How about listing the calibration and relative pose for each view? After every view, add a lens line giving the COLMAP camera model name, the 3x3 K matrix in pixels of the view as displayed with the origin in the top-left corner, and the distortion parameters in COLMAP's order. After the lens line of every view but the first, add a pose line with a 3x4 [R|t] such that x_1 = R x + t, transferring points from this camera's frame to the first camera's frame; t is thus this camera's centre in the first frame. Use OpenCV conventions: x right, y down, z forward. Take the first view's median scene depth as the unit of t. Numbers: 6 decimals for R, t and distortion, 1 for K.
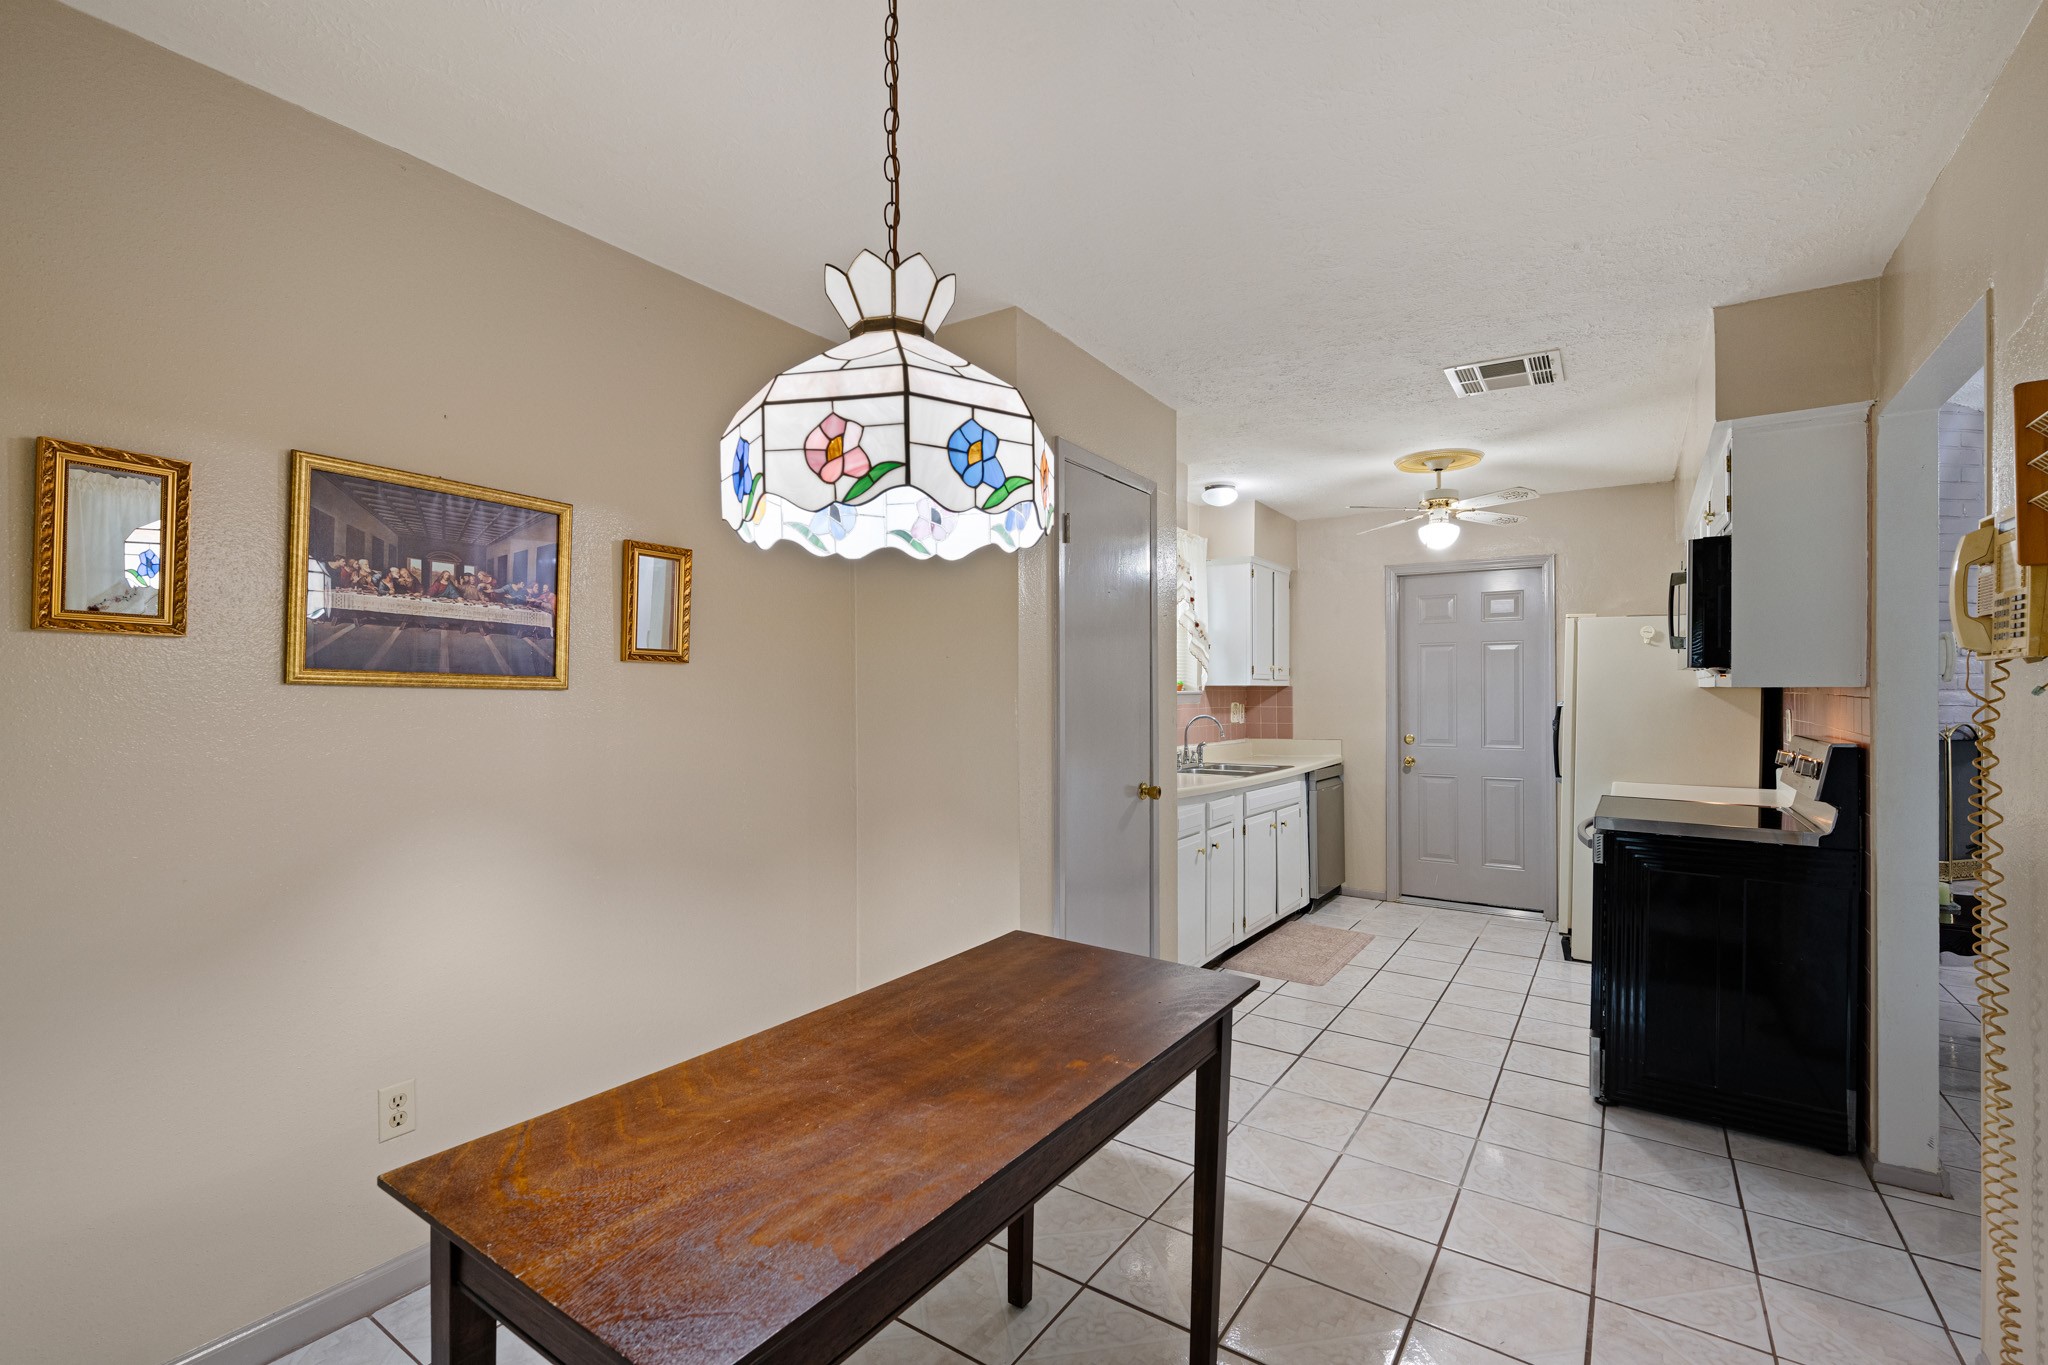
lens RADIAL K [[897.8, 0, 1031.1], [0, 897.8, 693.6], [0, 0, 1]] dist [-0.000277, 0.000378]
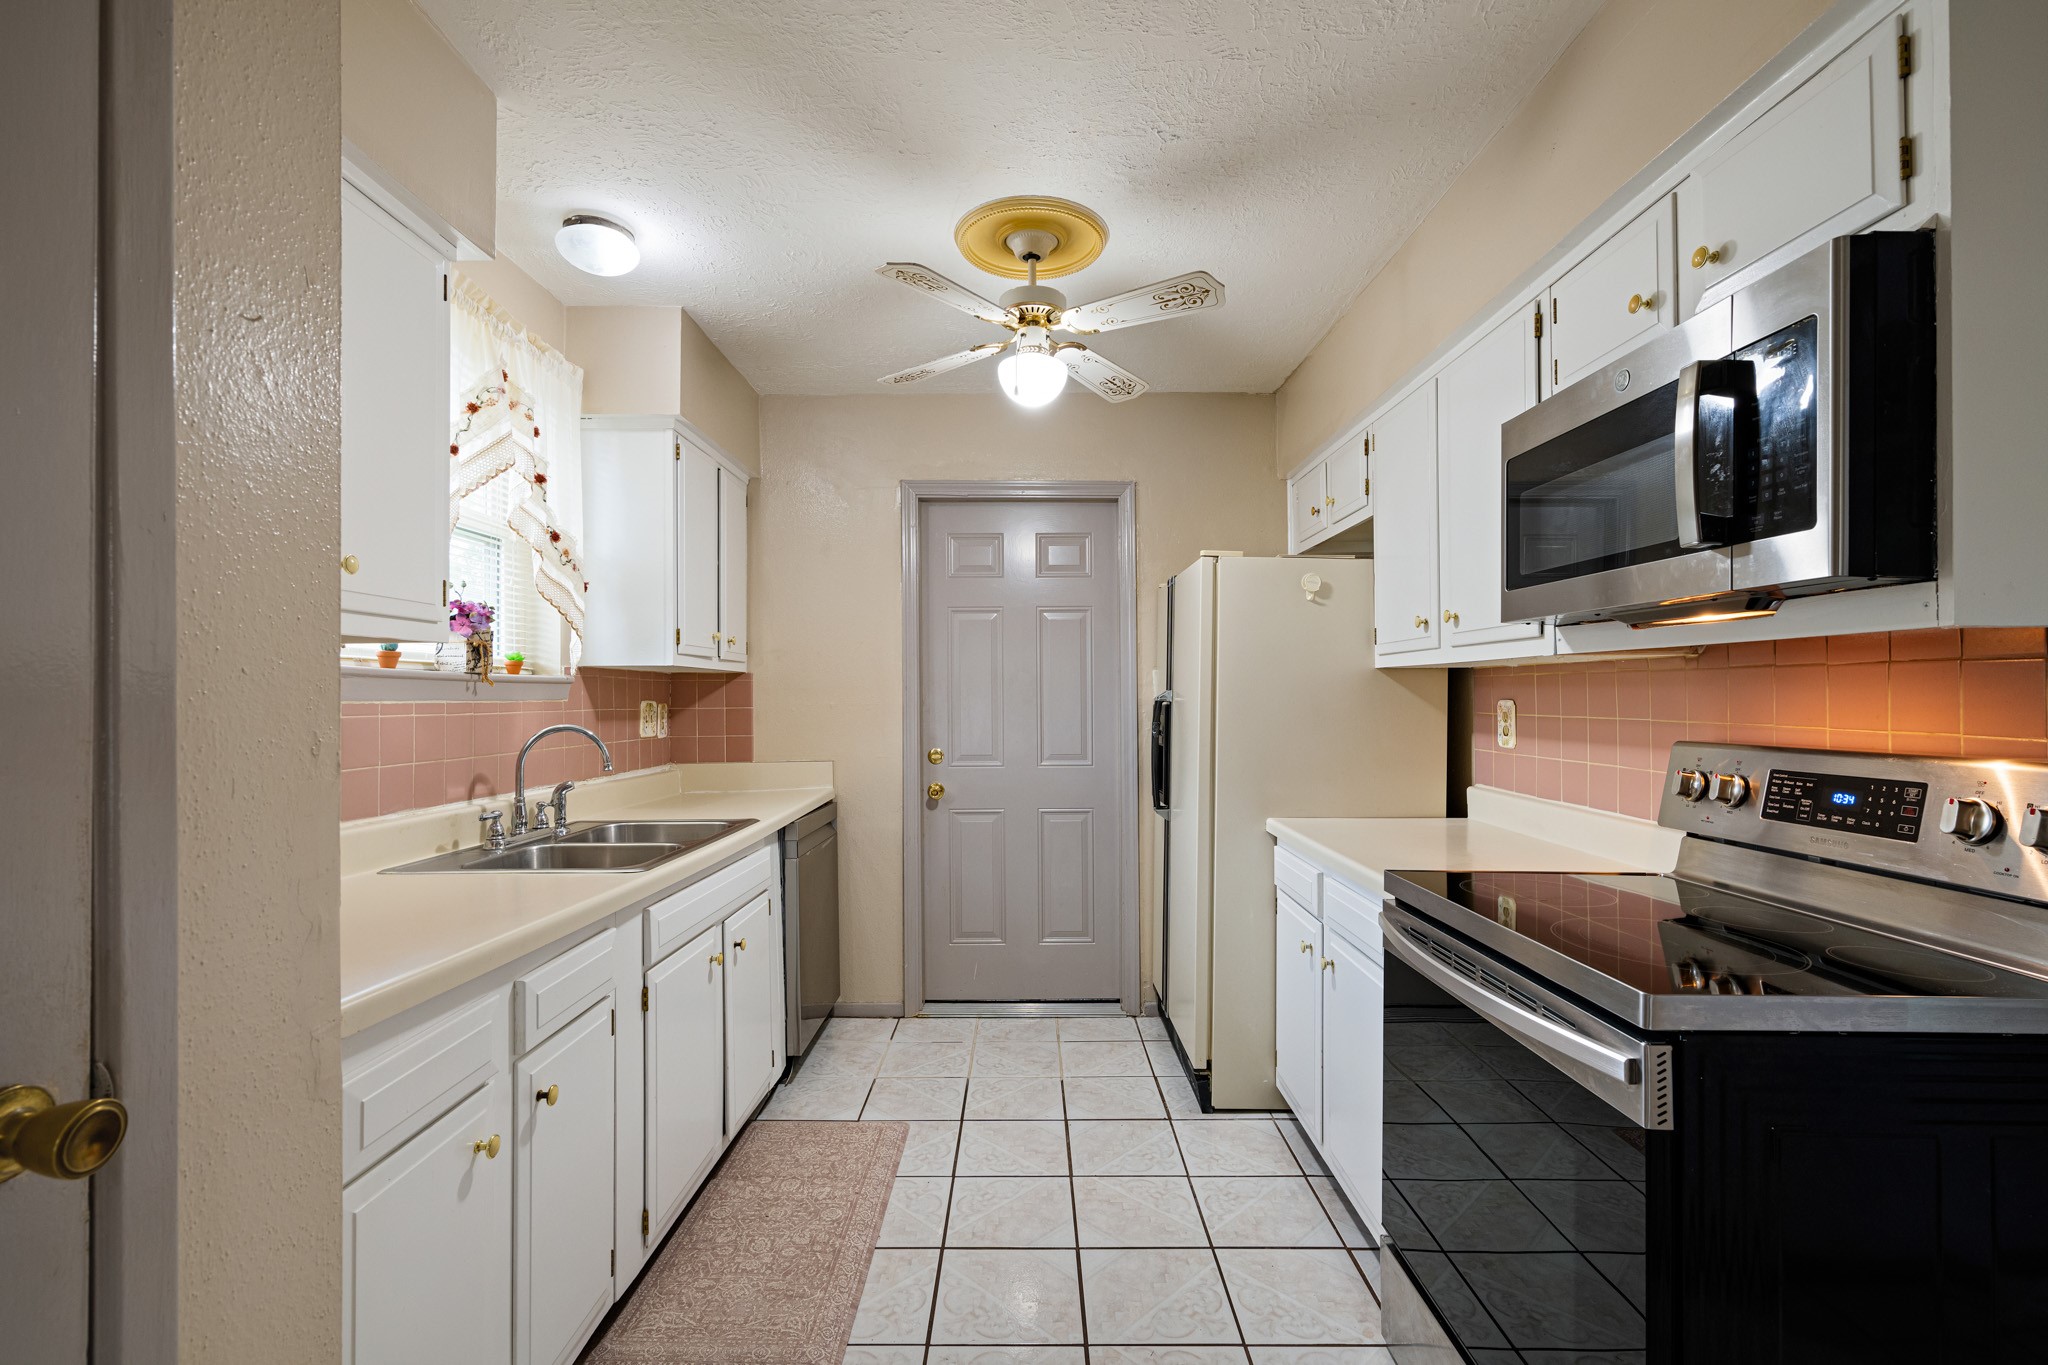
lens RADIAL K [[897.8, 0, 1031.1], [0, 897.8, 693.6], [0, 0, 1]] dist [-0.000277, 0.000378]
pose [[0.828167, 0.000801, 0.560480, 0.125224], [0.003627, 0.999970, -0.006788, 0.011191], [-0.560469, 0.007655, 0.828140, 0.455070]]
